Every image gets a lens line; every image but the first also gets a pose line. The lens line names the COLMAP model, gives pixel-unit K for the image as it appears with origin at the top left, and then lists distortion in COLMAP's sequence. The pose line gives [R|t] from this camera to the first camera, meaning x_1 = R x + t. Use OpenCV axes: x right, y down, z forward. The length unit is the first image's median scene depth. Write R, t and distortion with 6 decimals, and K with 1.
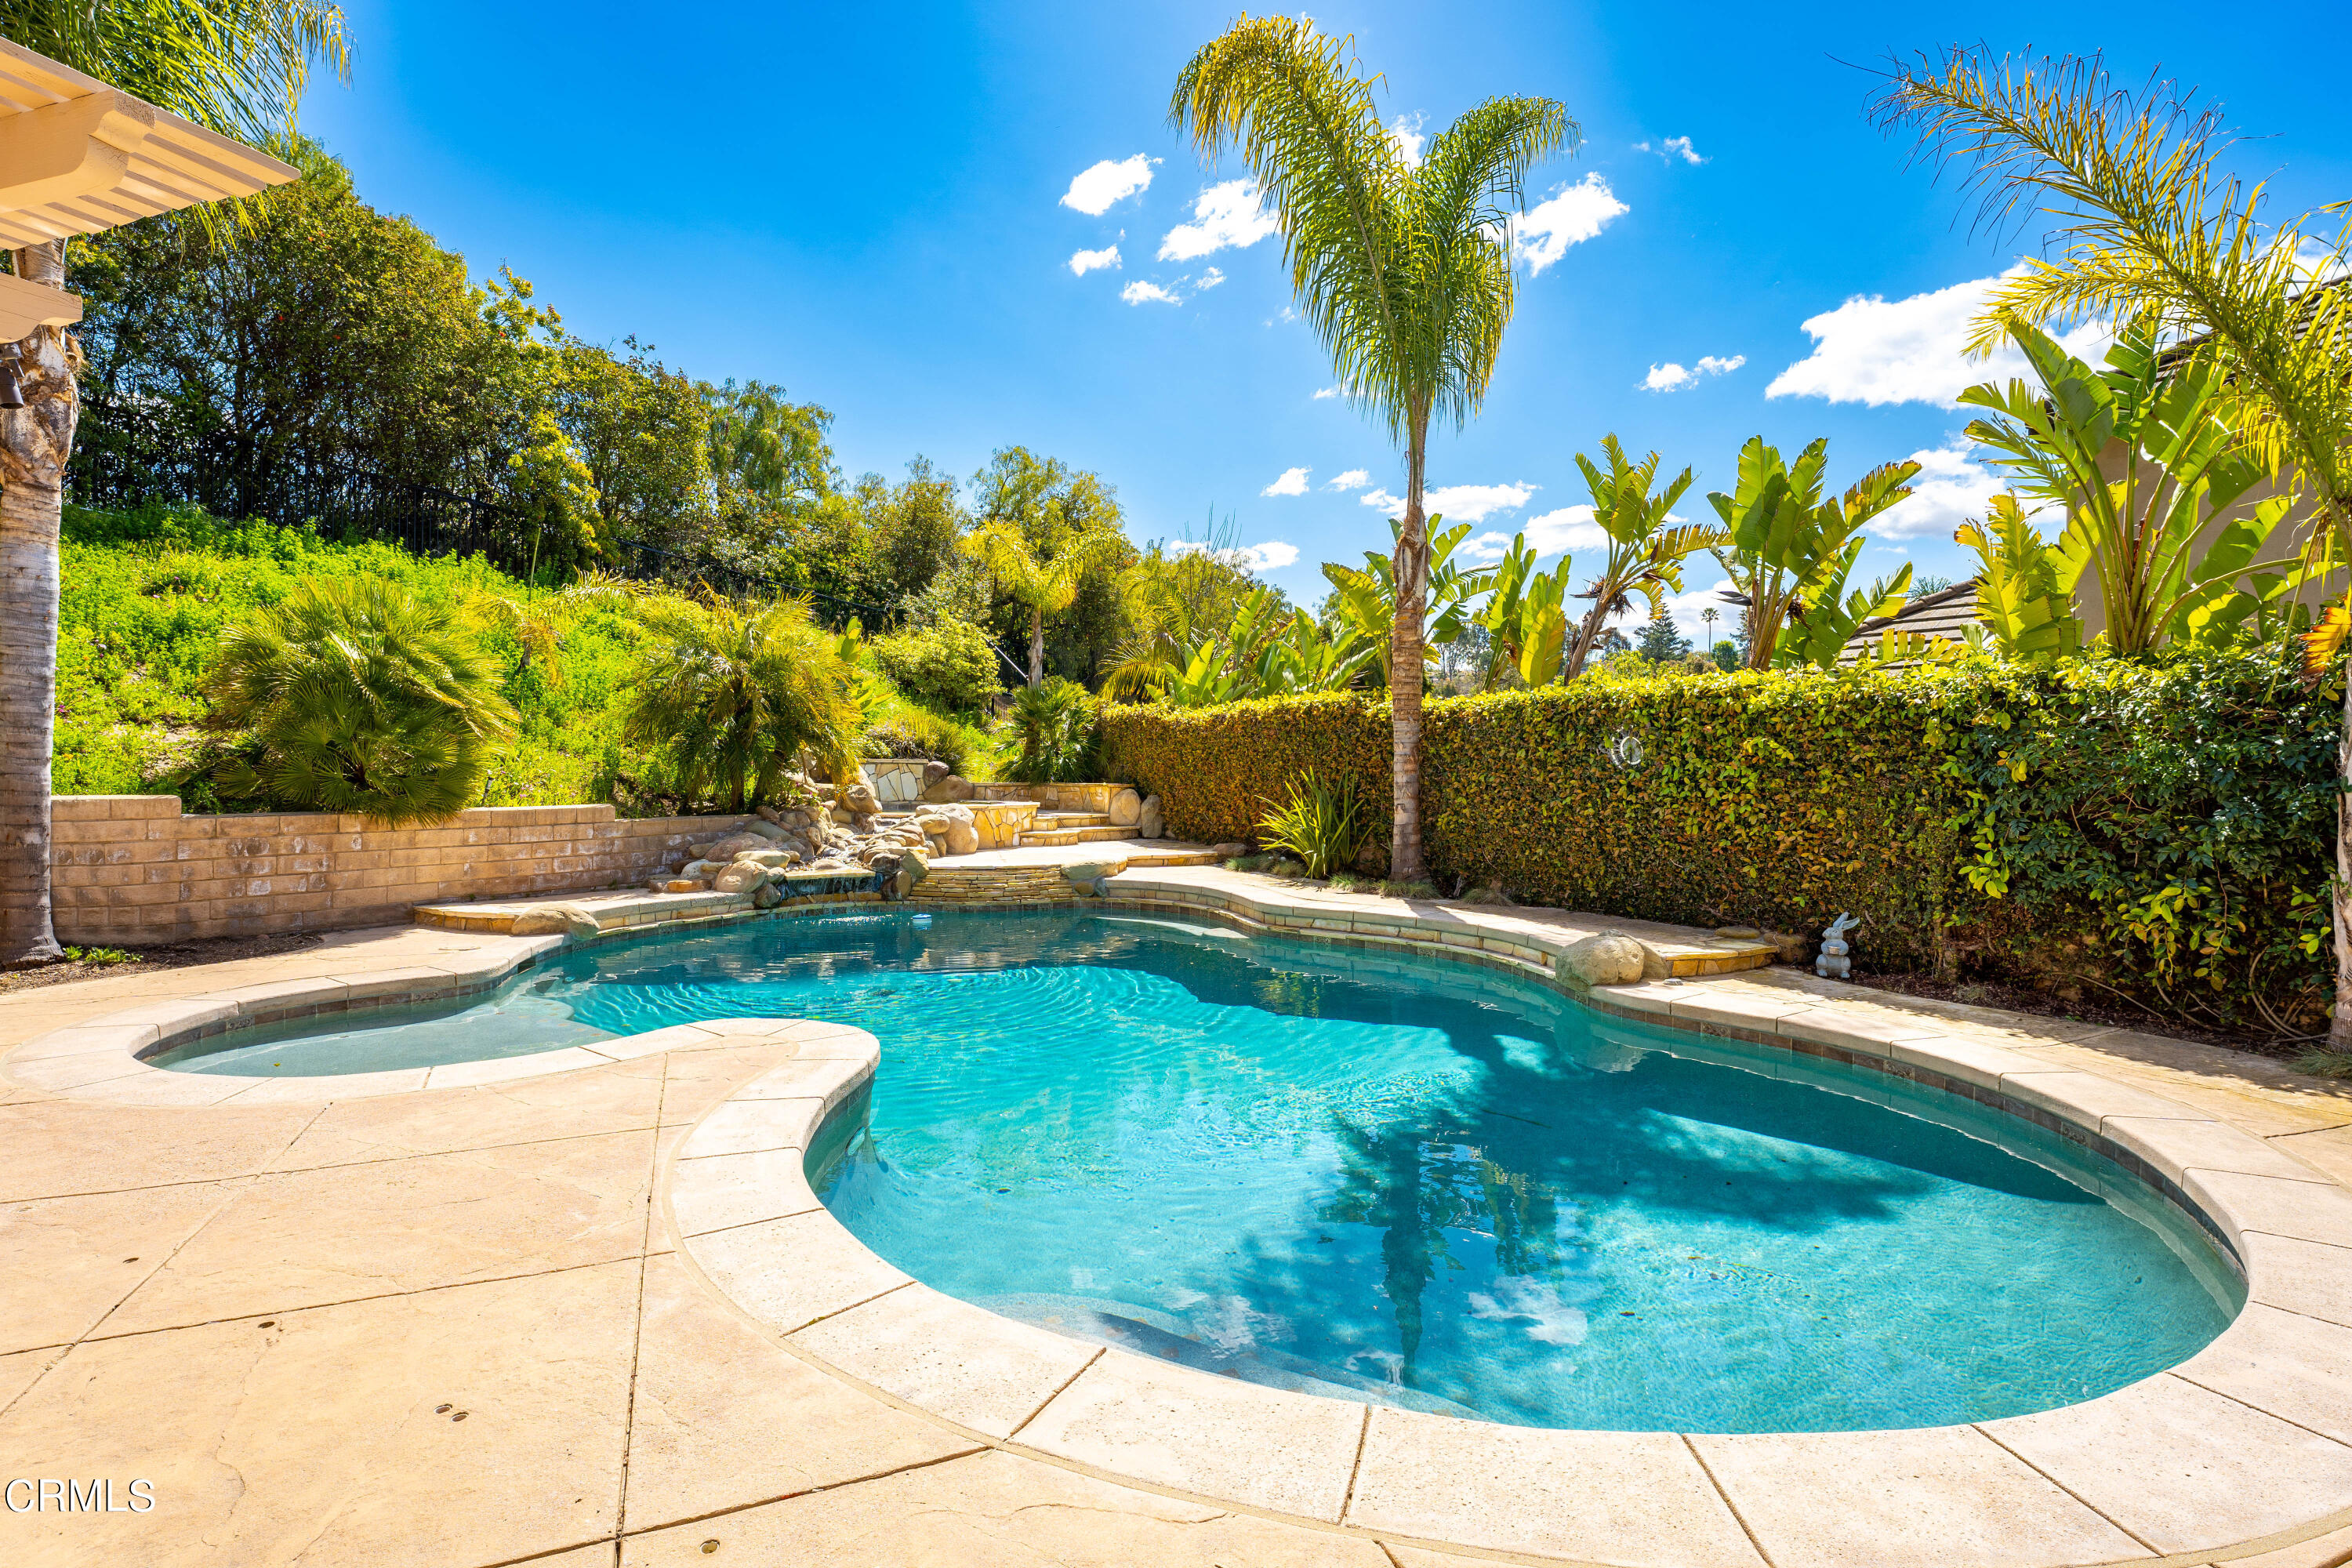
lens RADIAL K [[1141.7, 0, 1175.6], [0, 1141.7, 781.9], [0, 0, 1]] dist [-0.012655, 0.000060]
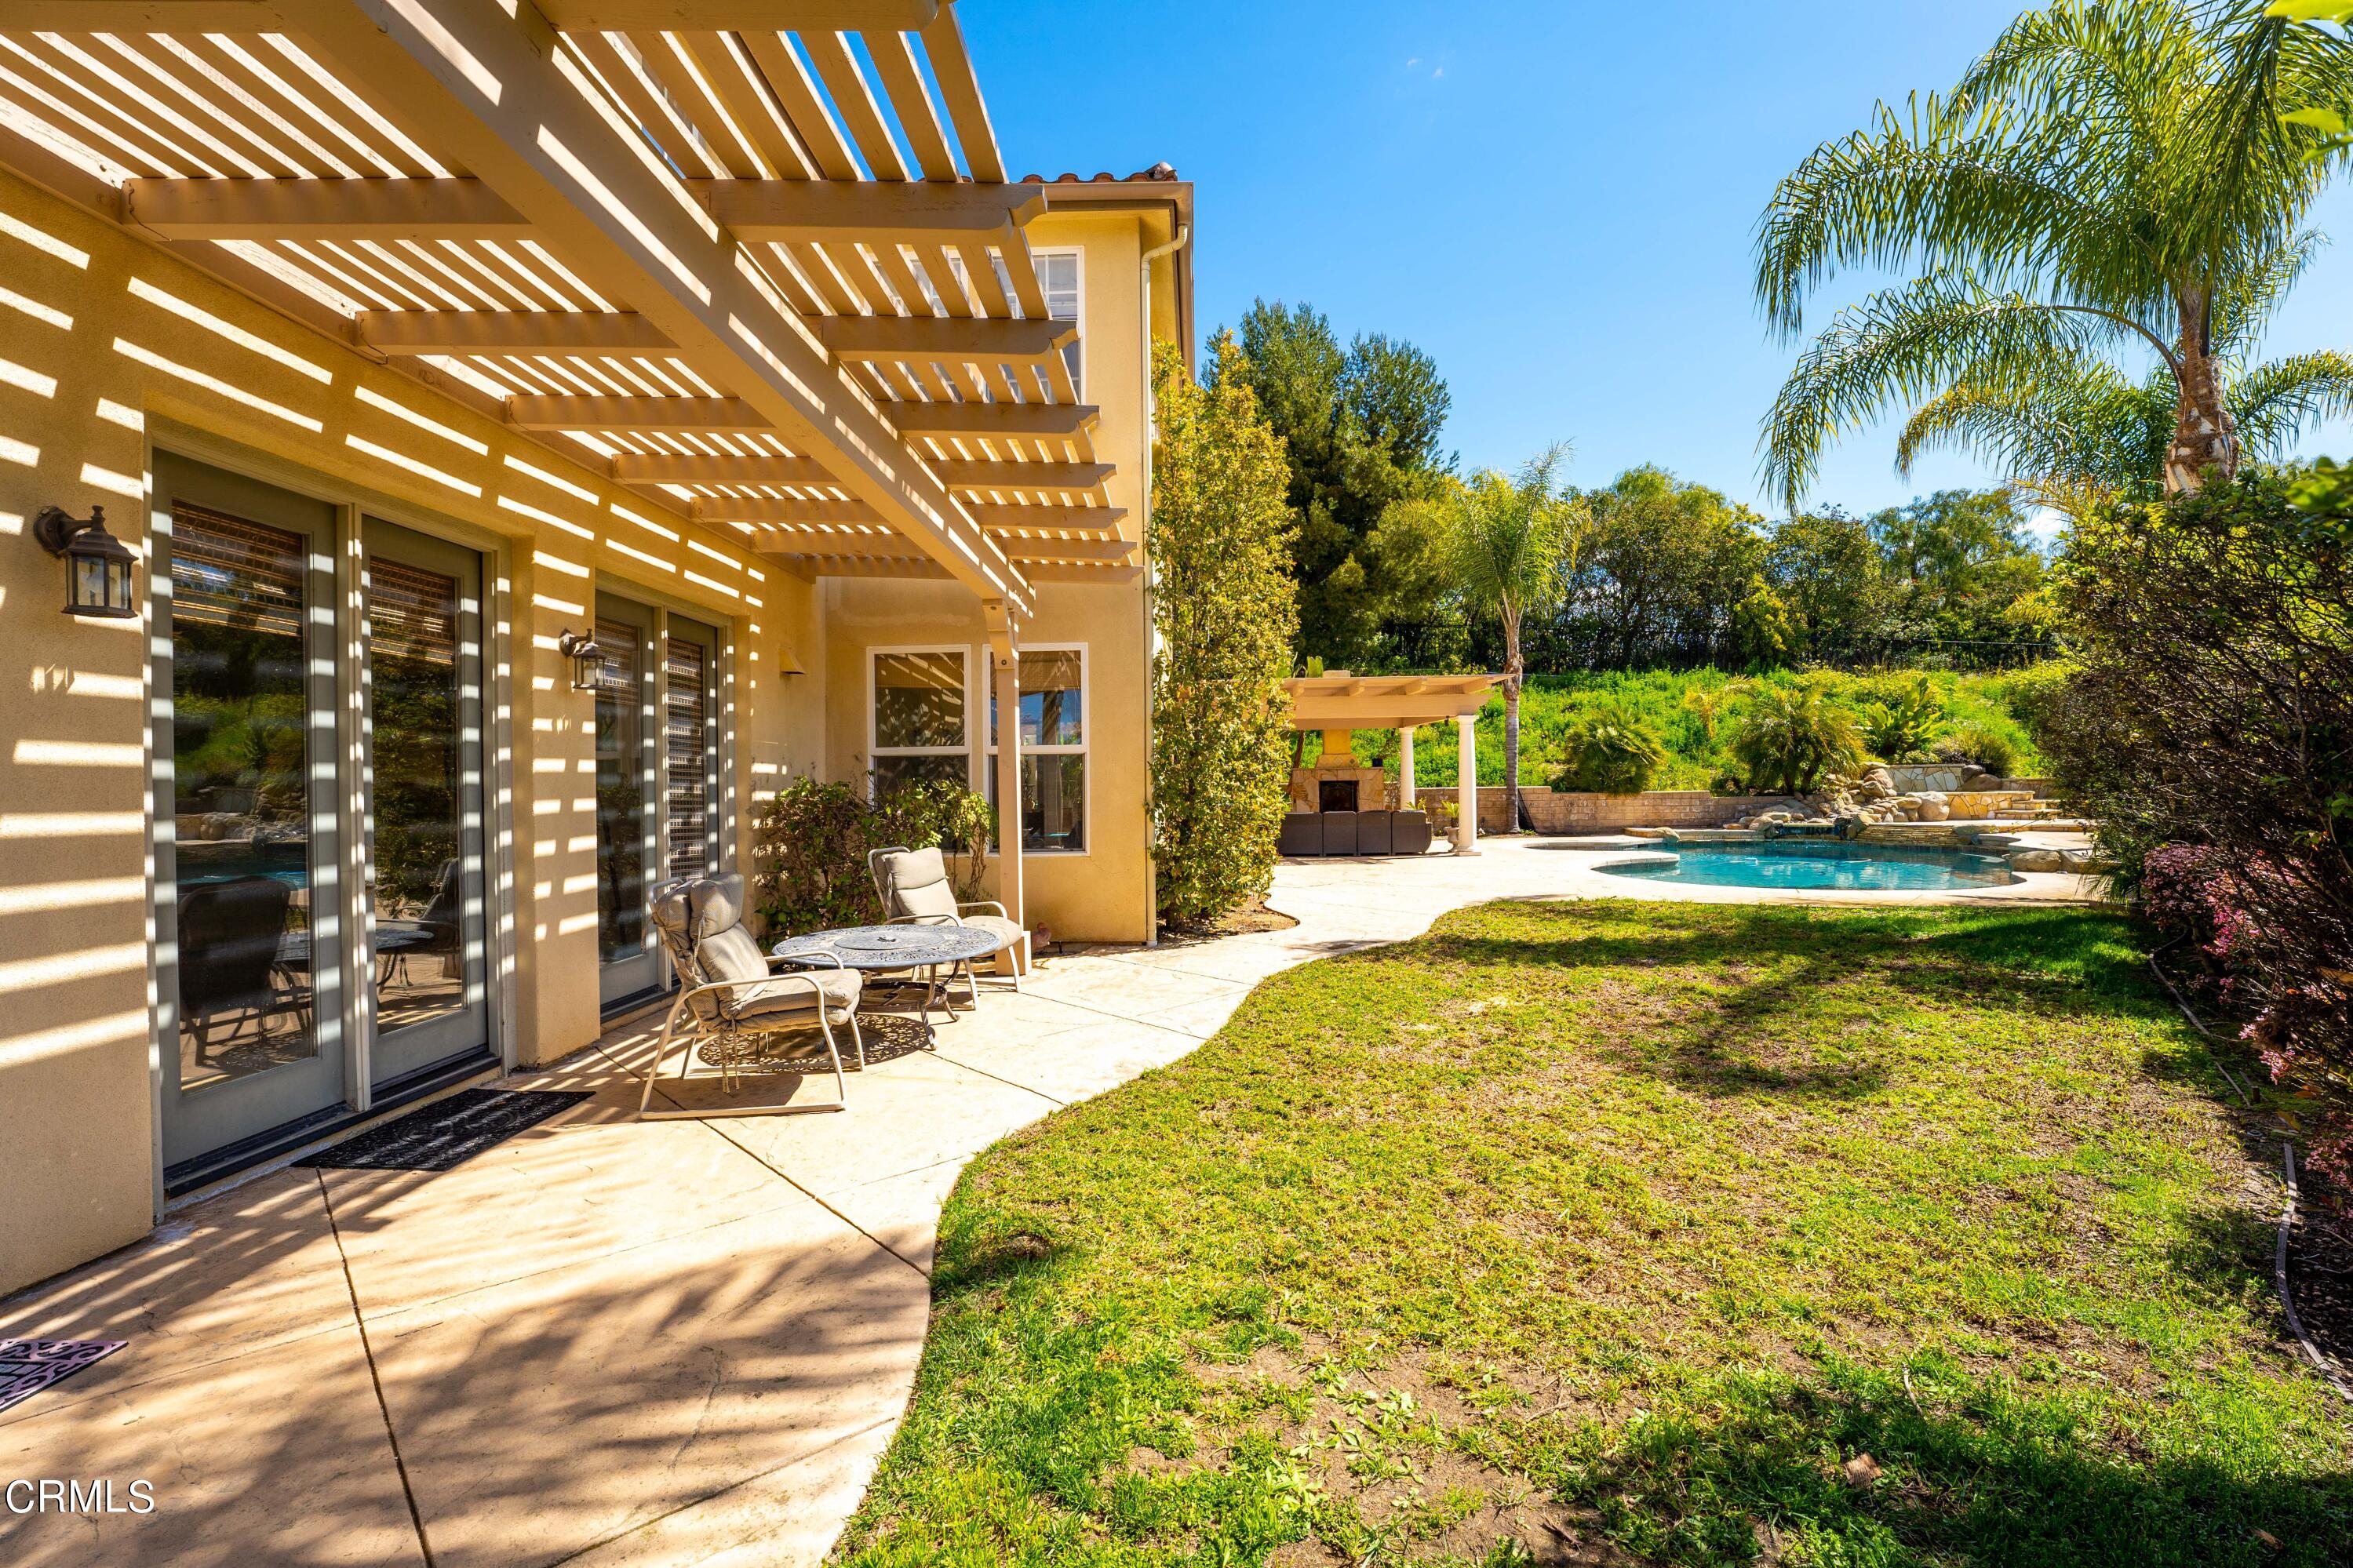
lens RADIAL K [[981.8, 0, 1170.2], [0, 981.8, 786.2], [0, 0, 1]] dist [-0.015988, 0.000159]
pose [[0.353162, -0.005894, -0.935544, 0.770666], [0.008840, 0.999957, -0.002963, 0.006077], [0.935521, -0.007224, 0.353198, -0.569647]]
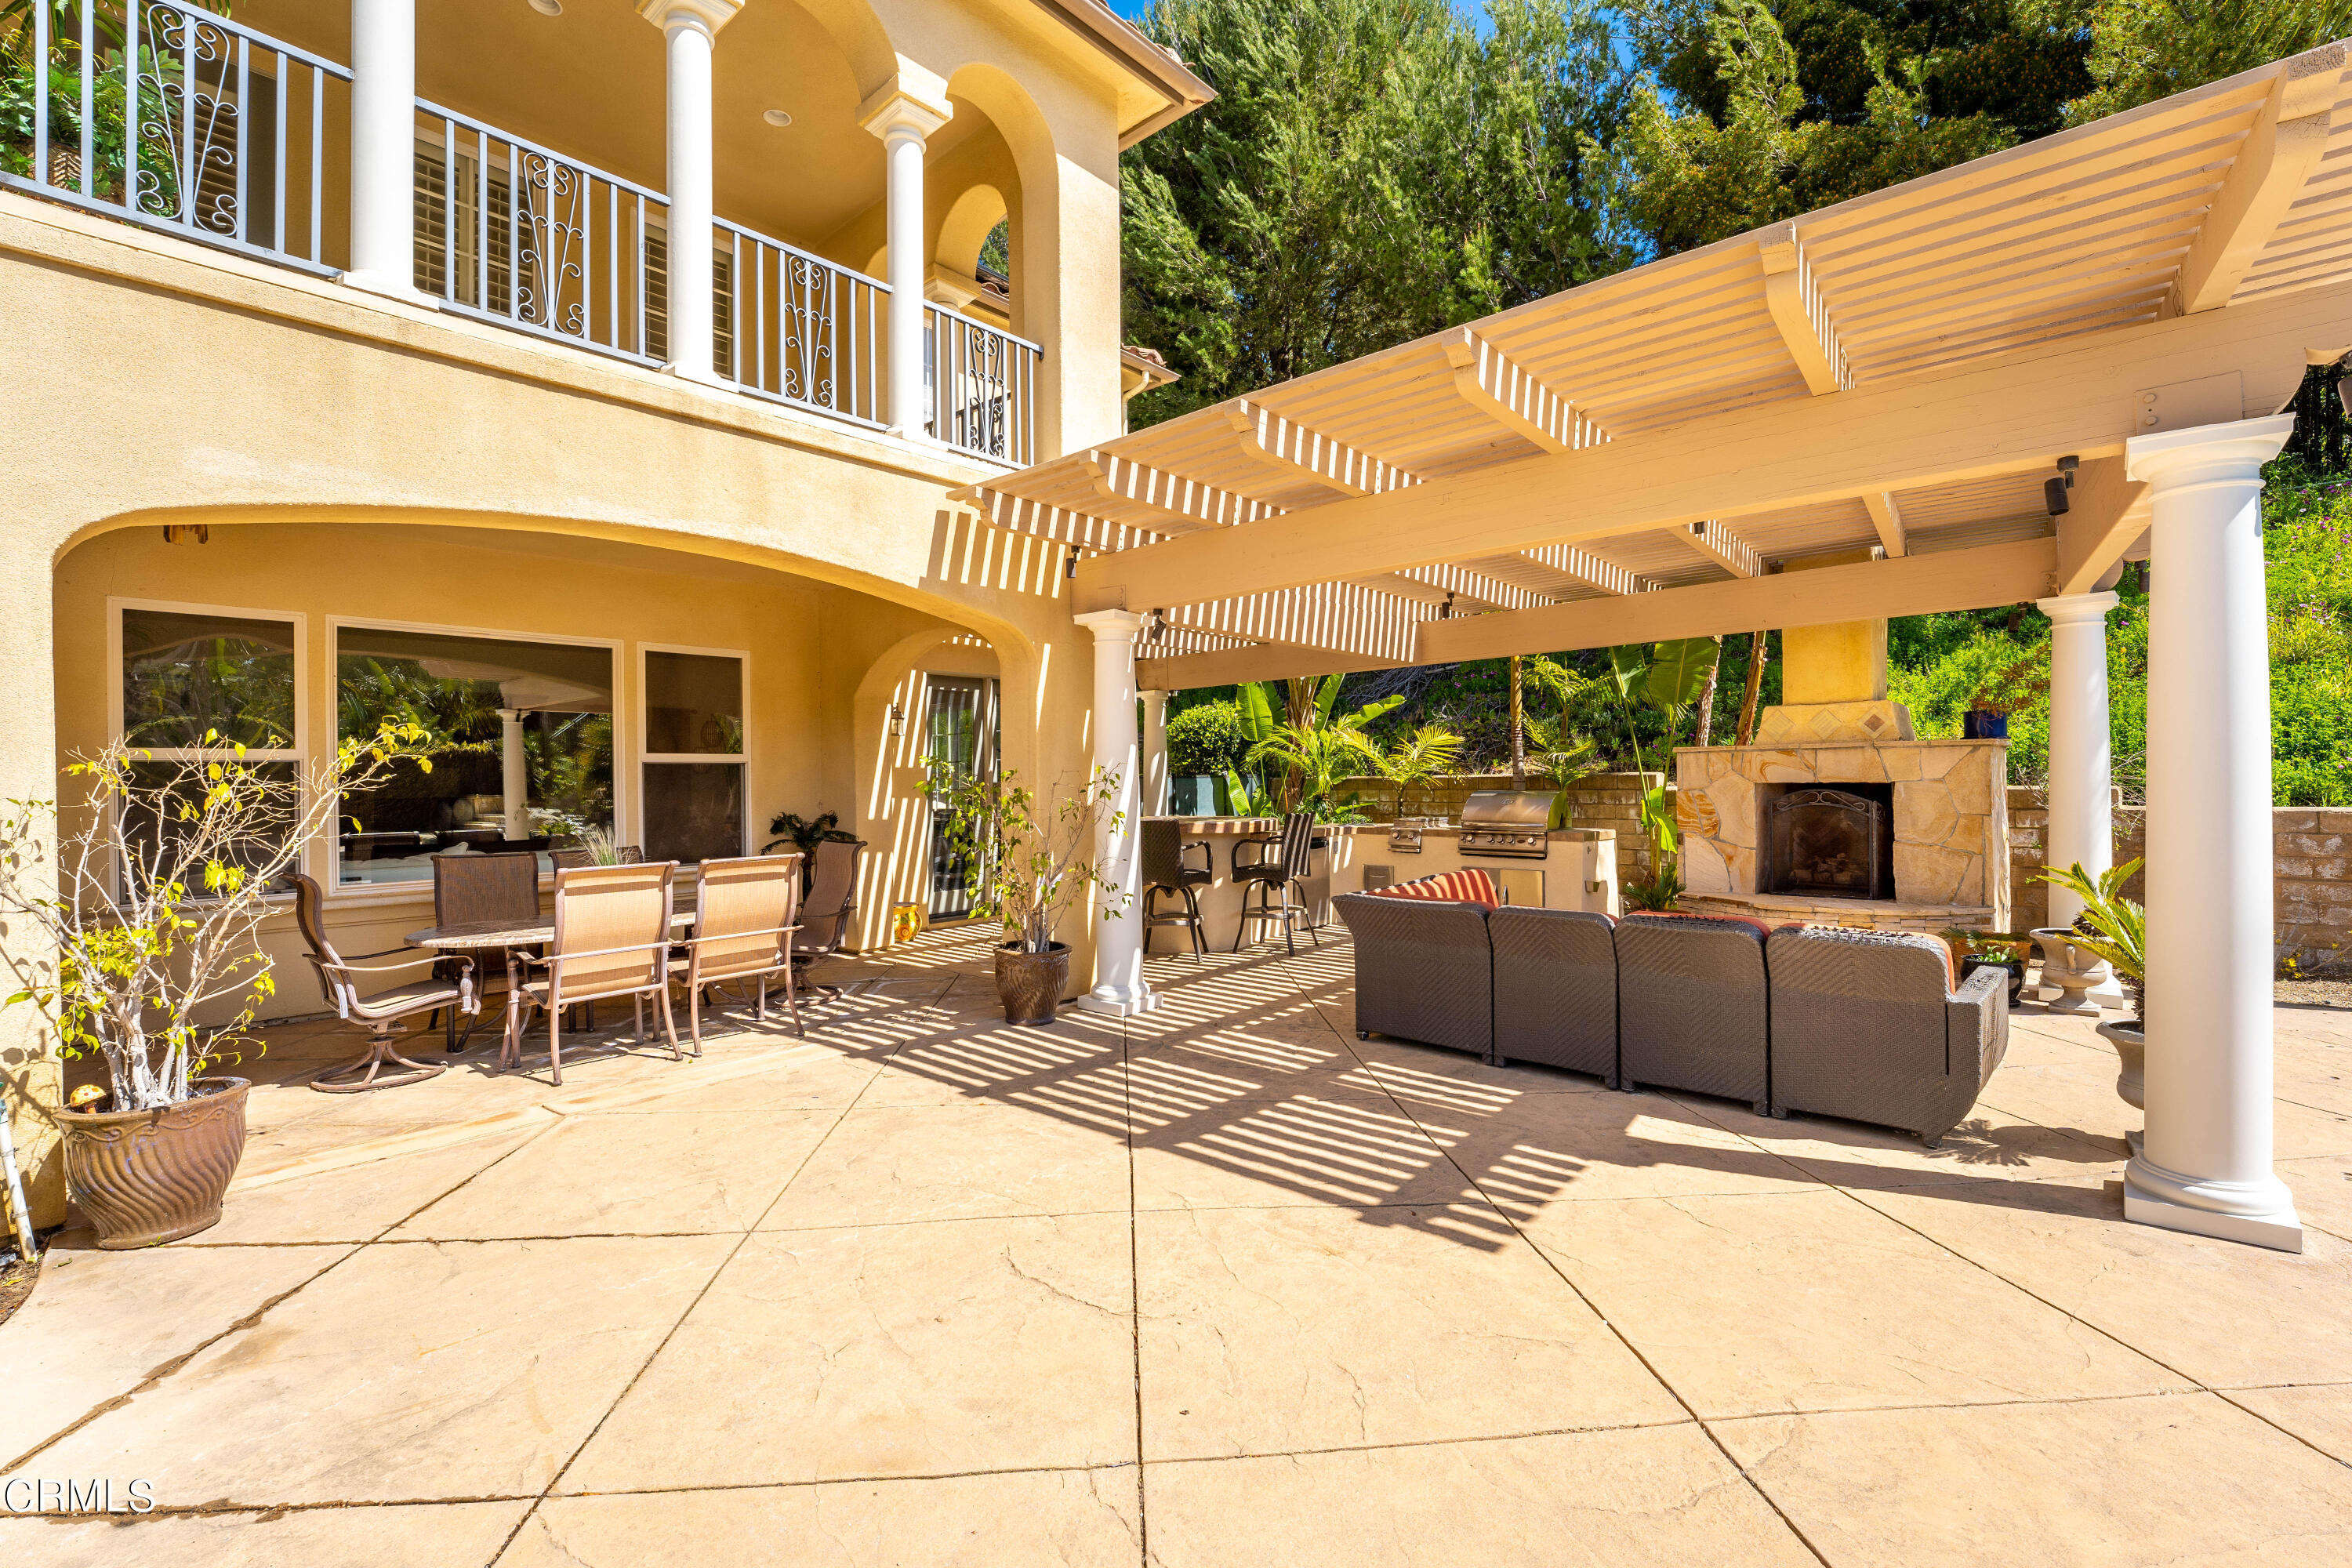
lens RADIAL K [[995.3, 0, 1157.7], [0, 995.3, 793.7], [0, 0, 1]] dist [-0.020284, 0.001433]
pose [[-0.349759, 0.010795, -0.936778, 0.020332], [0.003633, 0.999942, 0.010167, -0.005359], [0.936833, 0.000153, -0.349778, 0.082468]]
